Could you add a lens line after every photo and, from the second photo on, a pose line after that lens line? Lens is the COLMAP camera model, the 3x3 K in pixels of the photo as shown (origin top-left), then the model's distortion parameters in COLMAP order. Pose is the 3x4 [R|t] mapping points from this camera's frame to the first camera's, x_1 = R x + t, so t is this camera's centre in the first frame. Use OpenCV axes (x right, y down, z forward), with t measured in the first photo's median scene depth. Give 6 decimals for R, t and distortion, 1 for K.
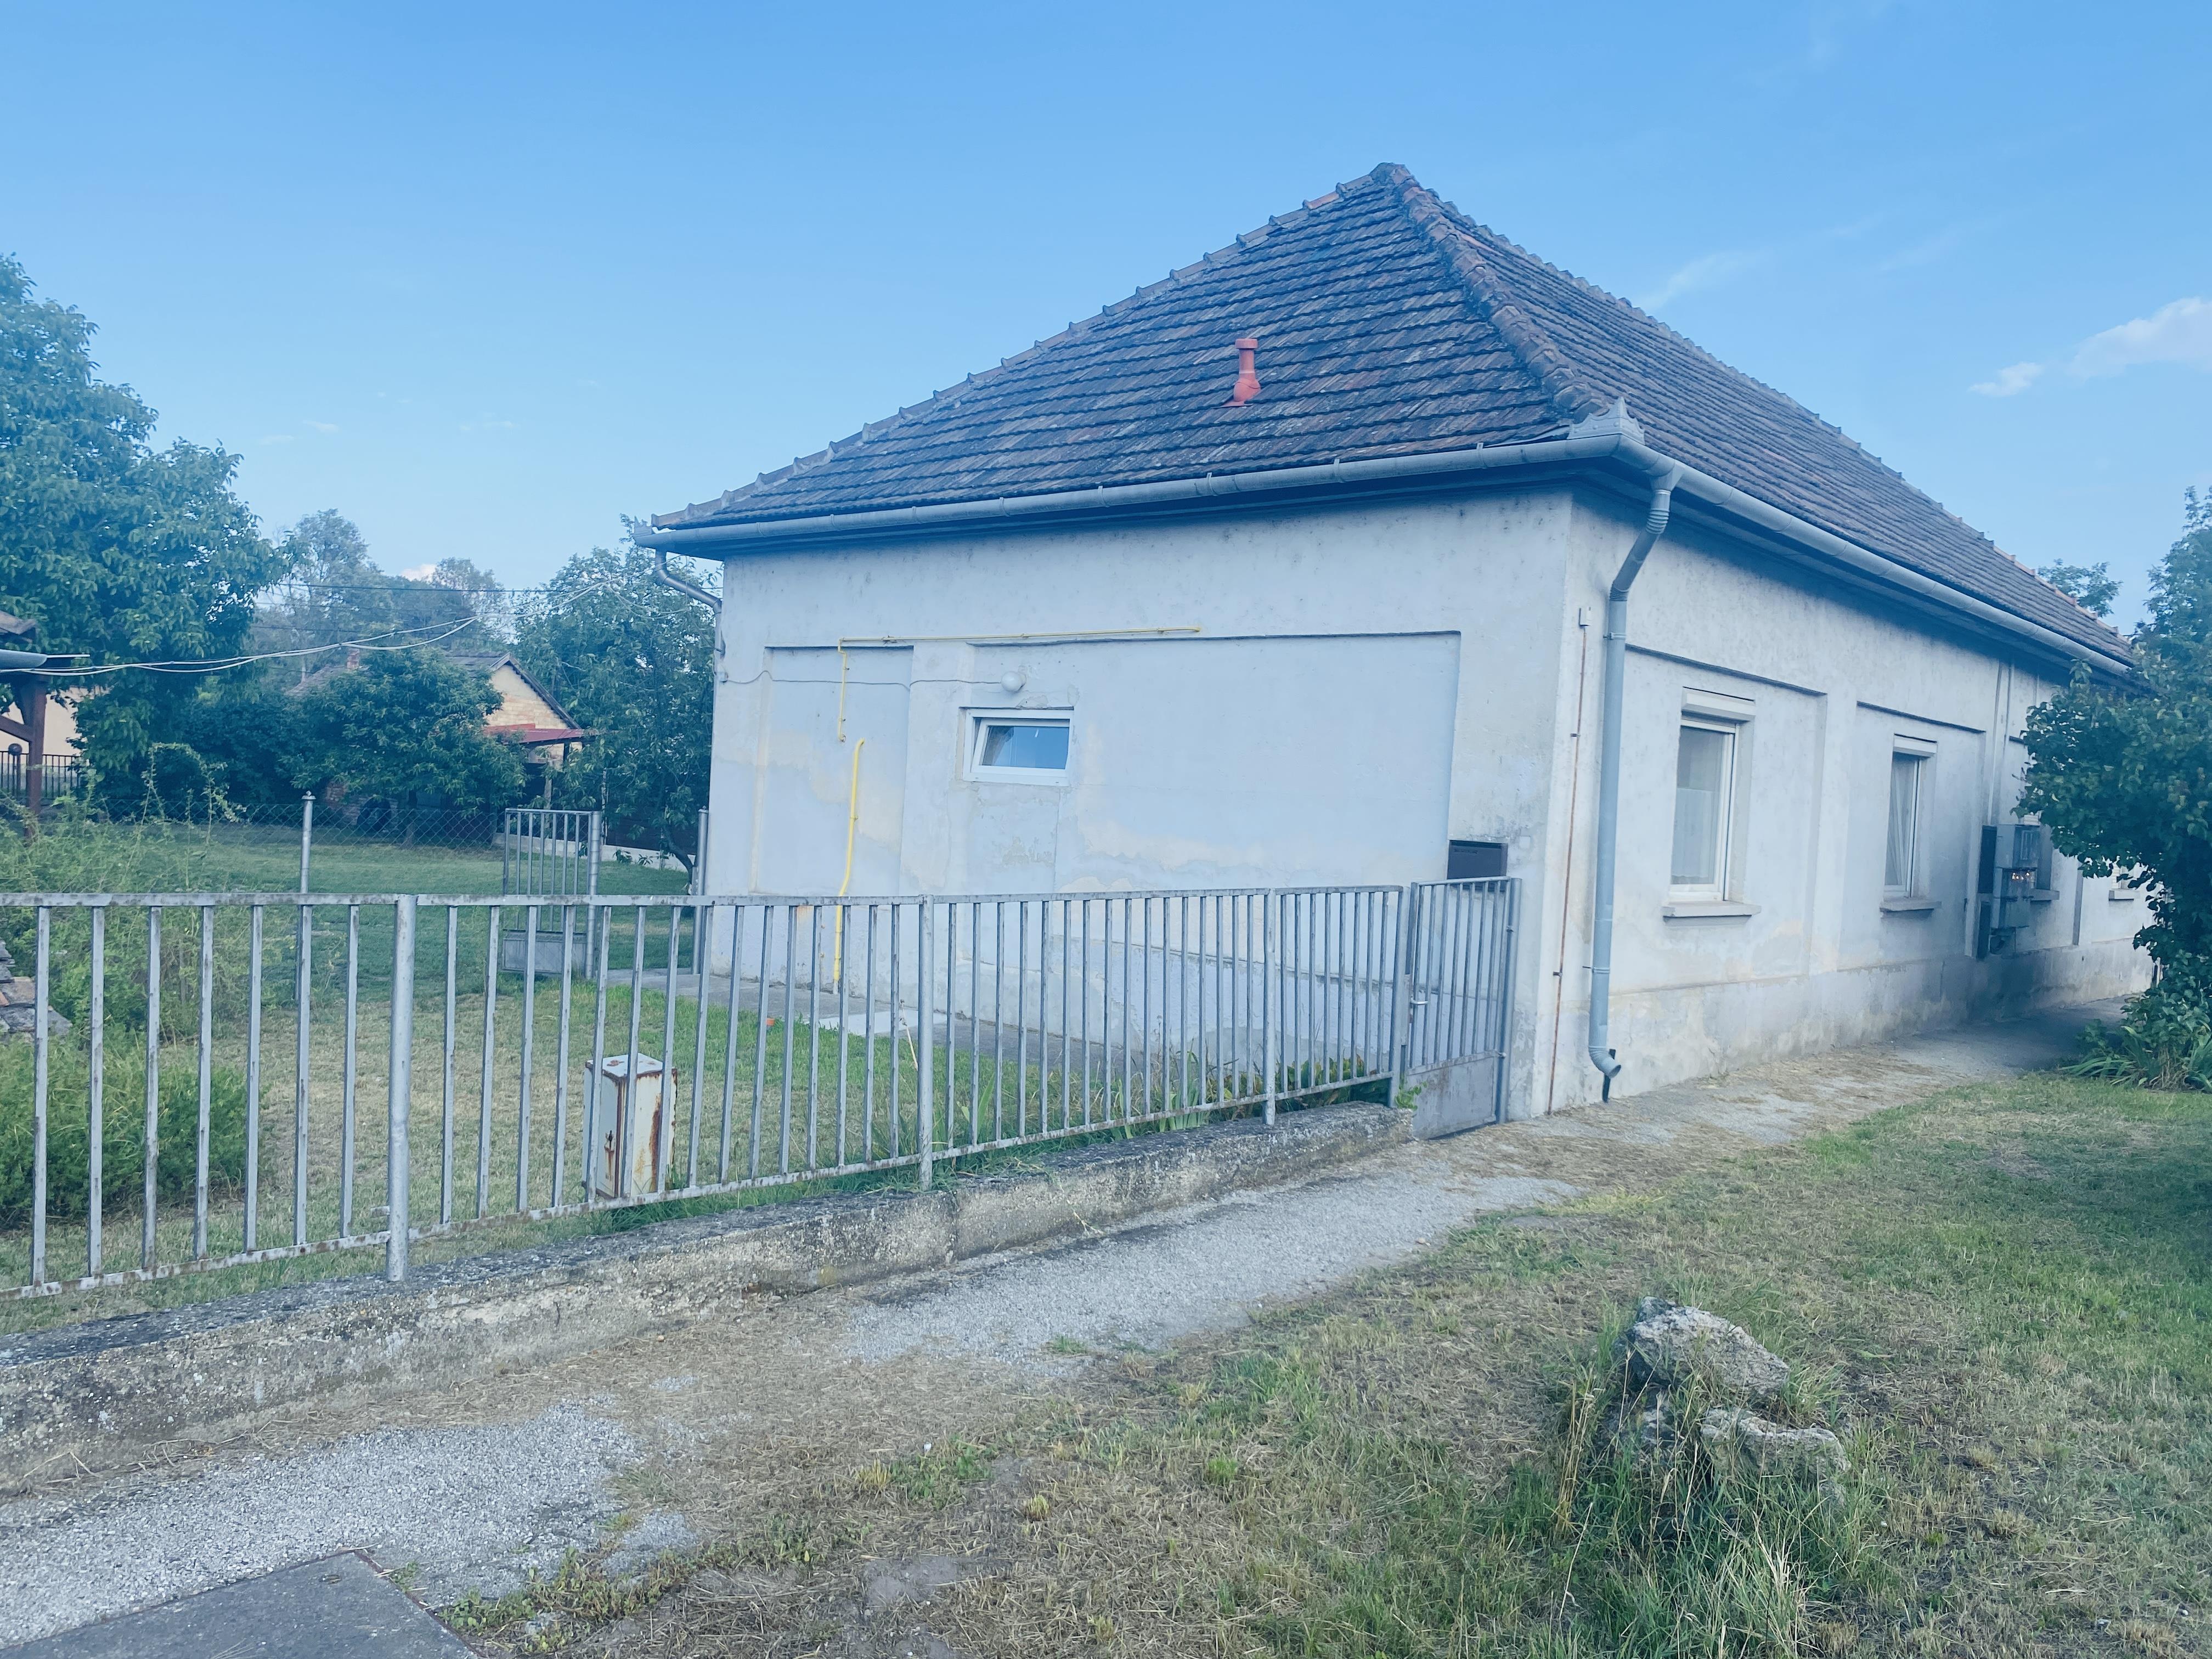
lens RADIAL K [[1725.6, 0, 1117.4], [0, 1725.6, 817.4], [0, 0, 1]] dist [0.025994, -0.045512]
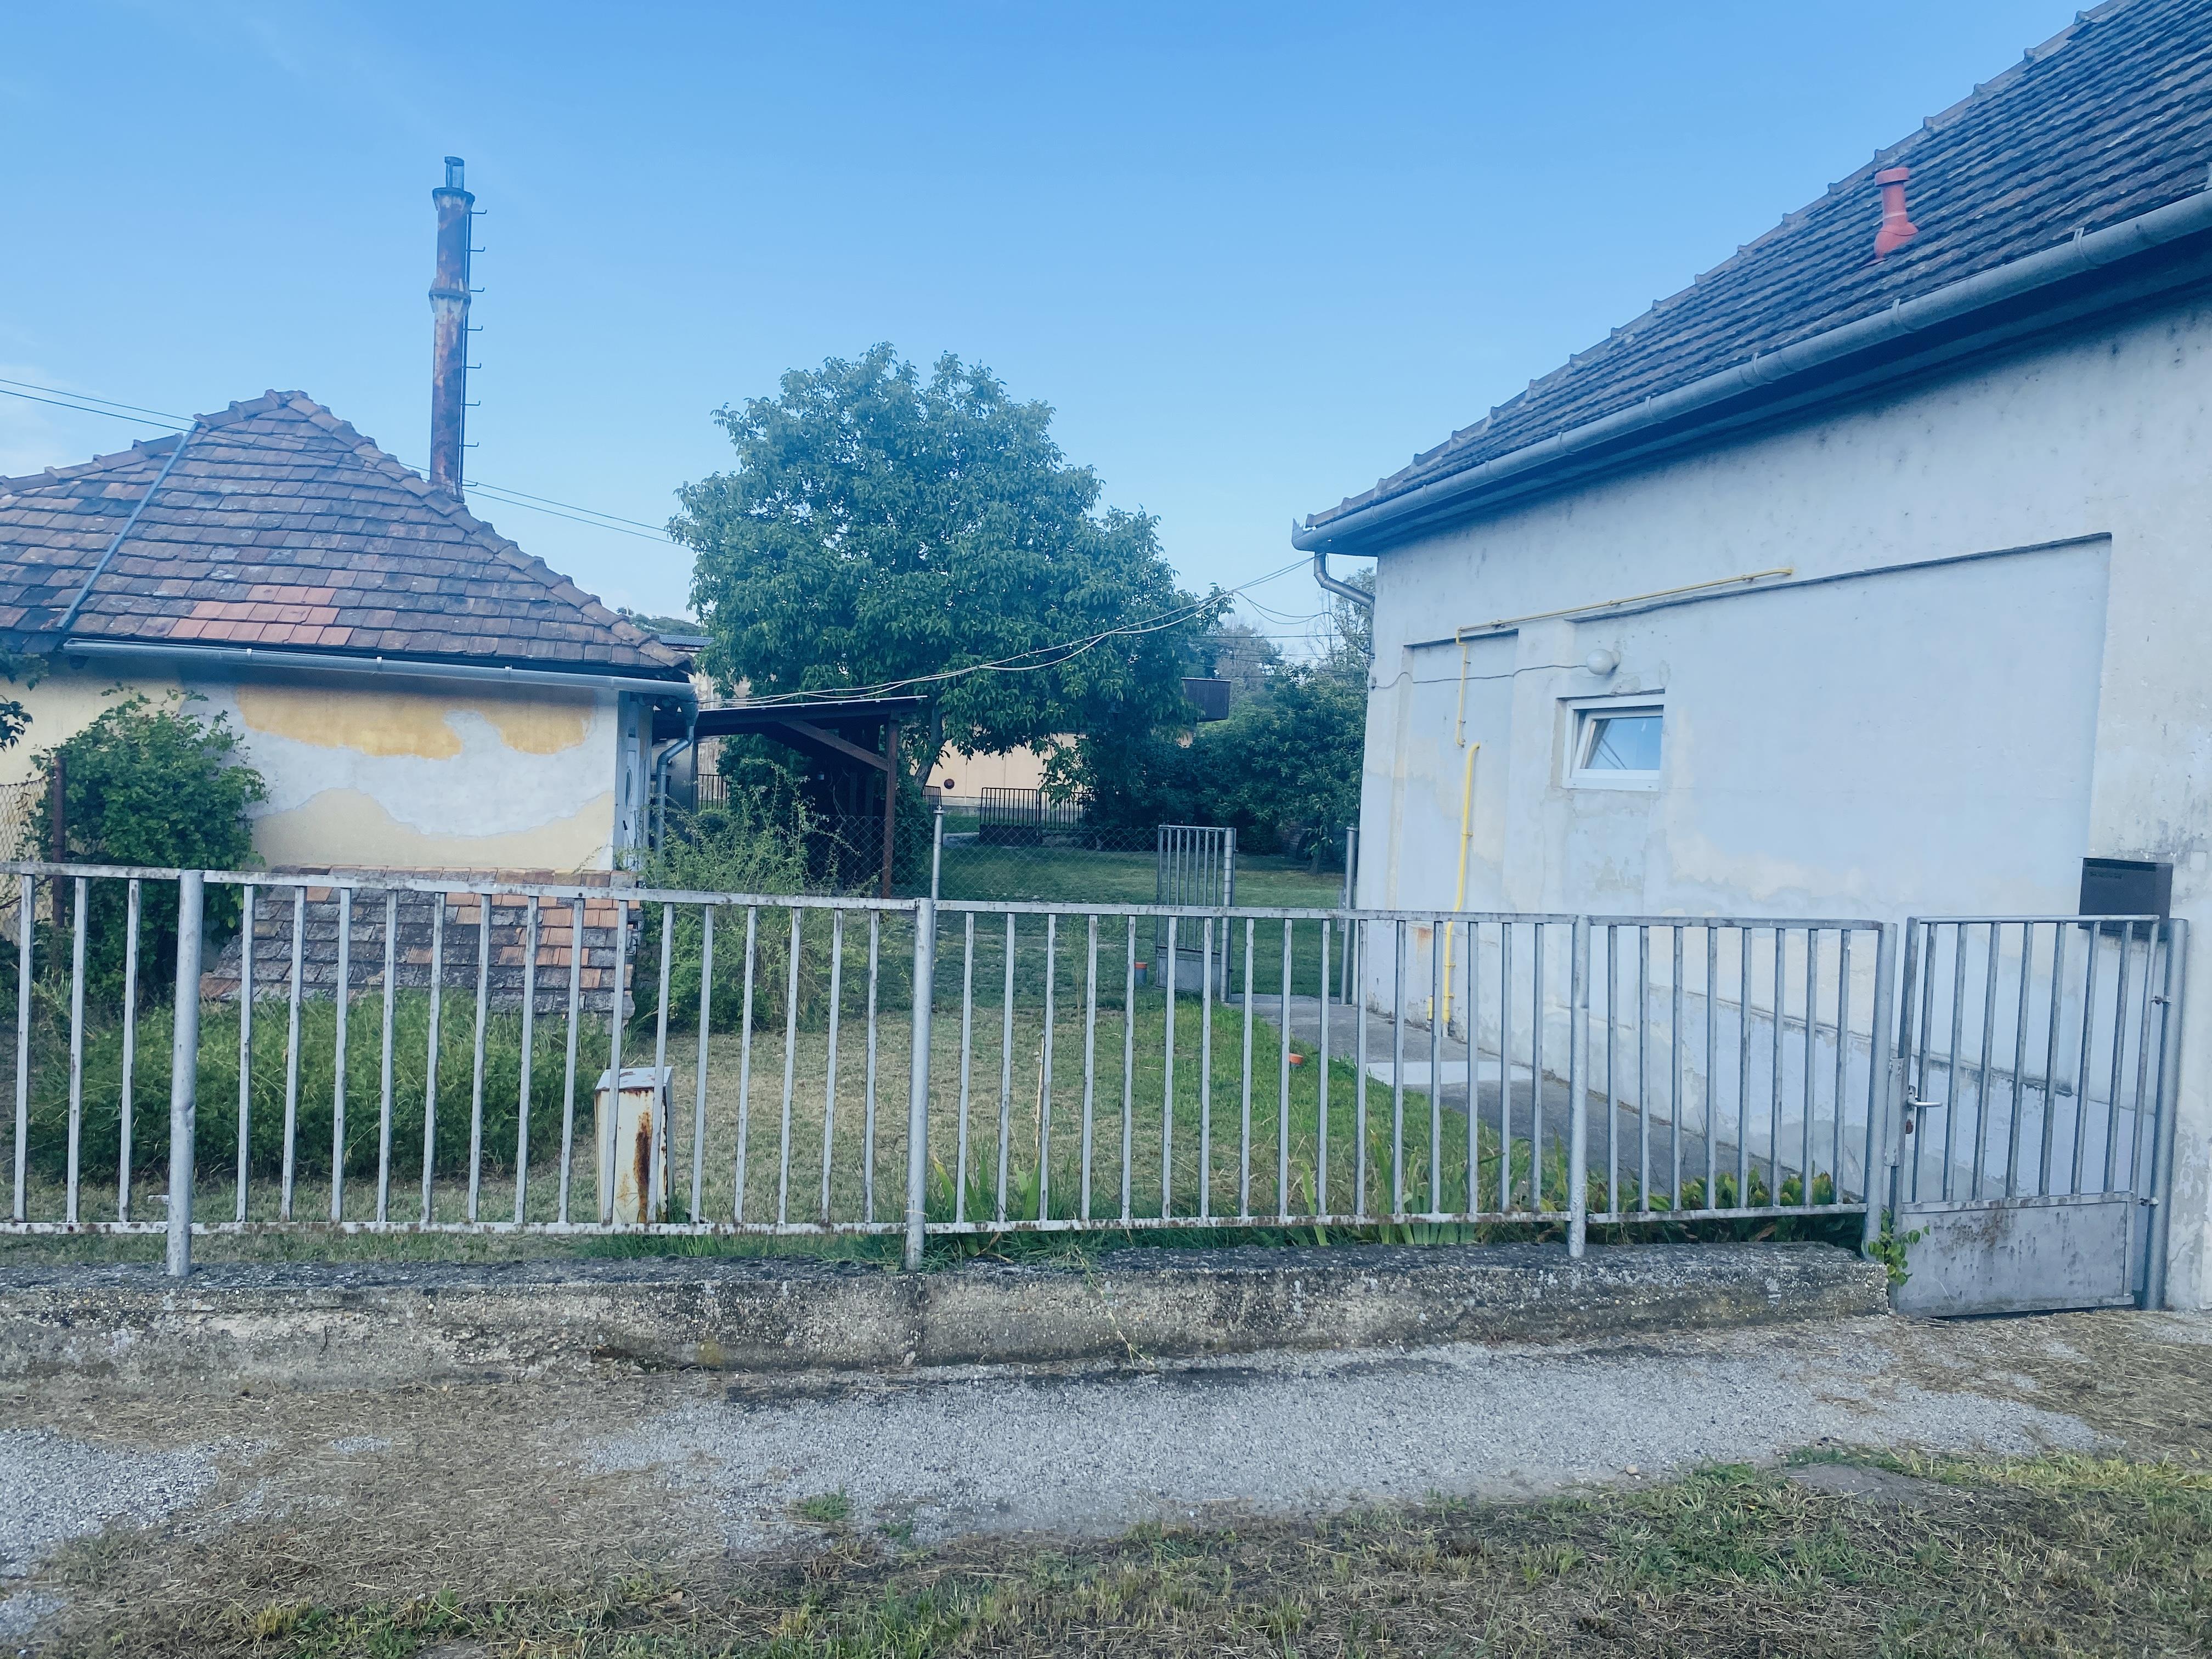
lens RADIAL K [[1725.6, 0, 1028.8], [0, 1725.6, 835.7], [0, 0, 1]] dist [0.025994, -0.045512]
pose [[0.805832, 0.002888, -0.592138, 0.325406], [-0.009687, 0.999919, -0.008306, 0.017882], [0.592065, 0.012430, 0.805794, 0.313374]]
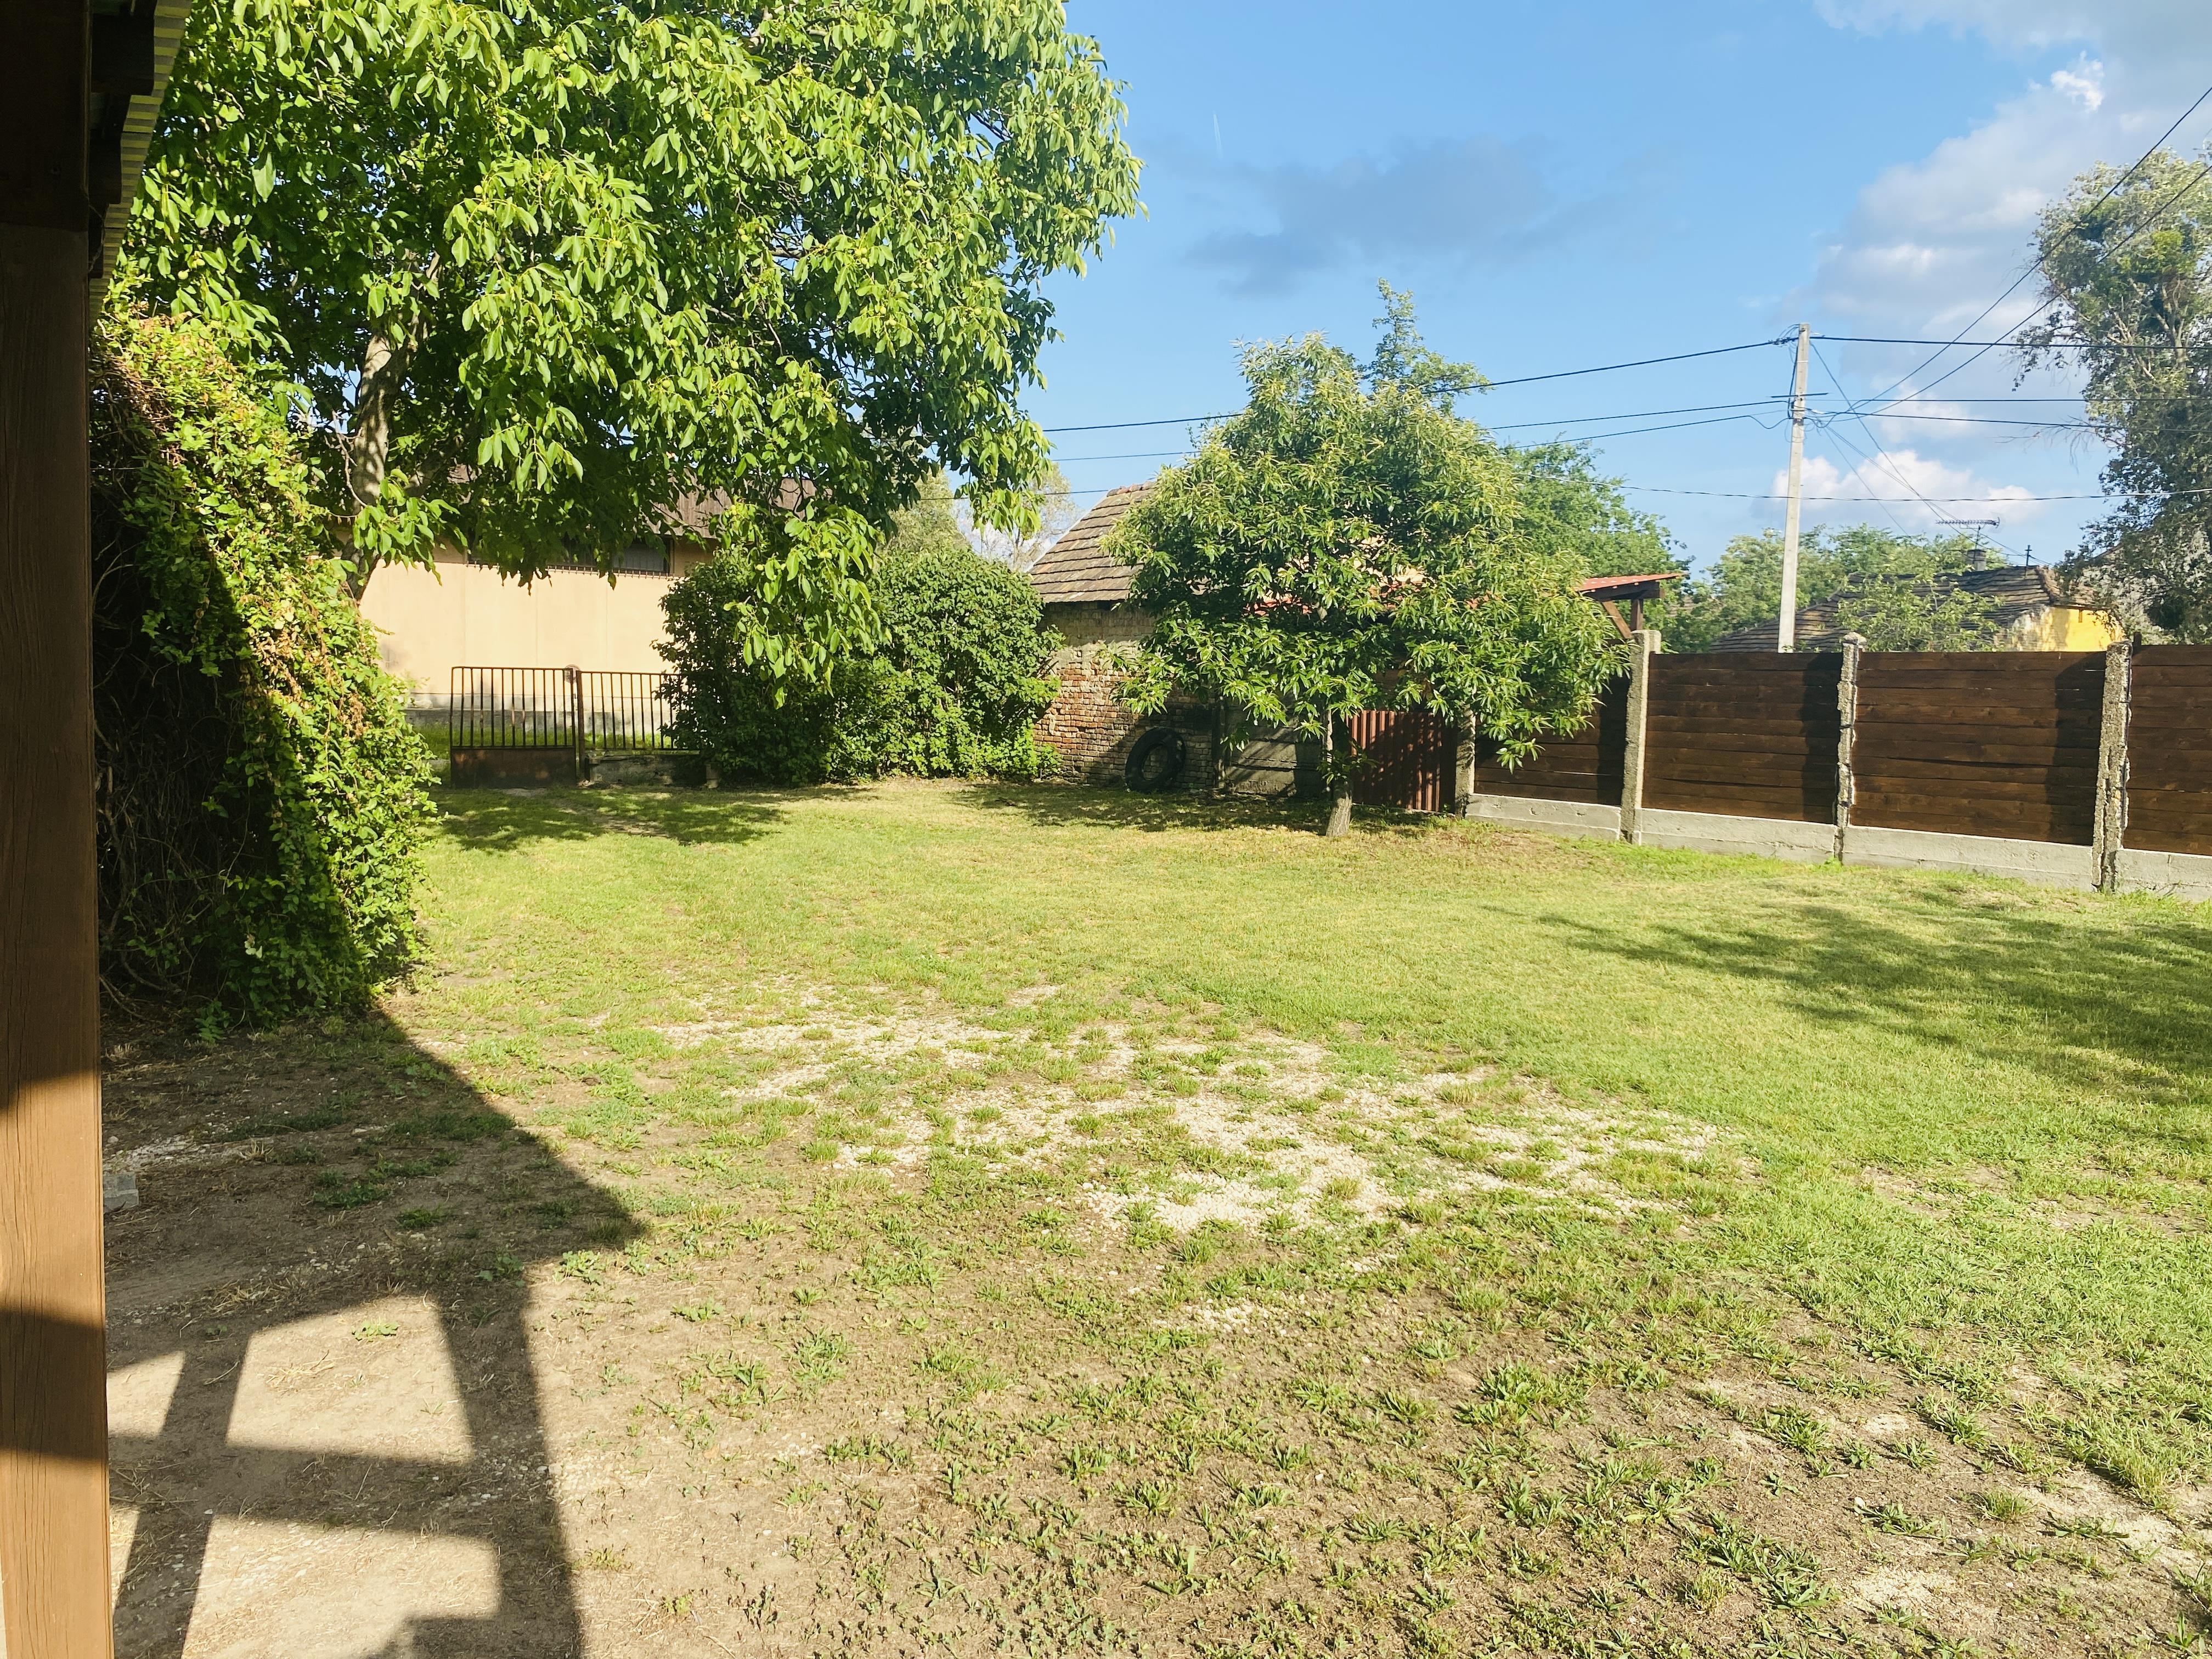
lens RADIAL K [[1725.6, 0, 1101.9], [0, 1725.6, 830.3], [0, 0, 1]] dist [0.025994, -0.045512]
pose [[0.963827, -0.013236, -0.266198, -1.705742], [0.027187, 0.998439, 0.048794, -0.037415], [0.265137, -0.054266, 0.962682, 2.640161]]
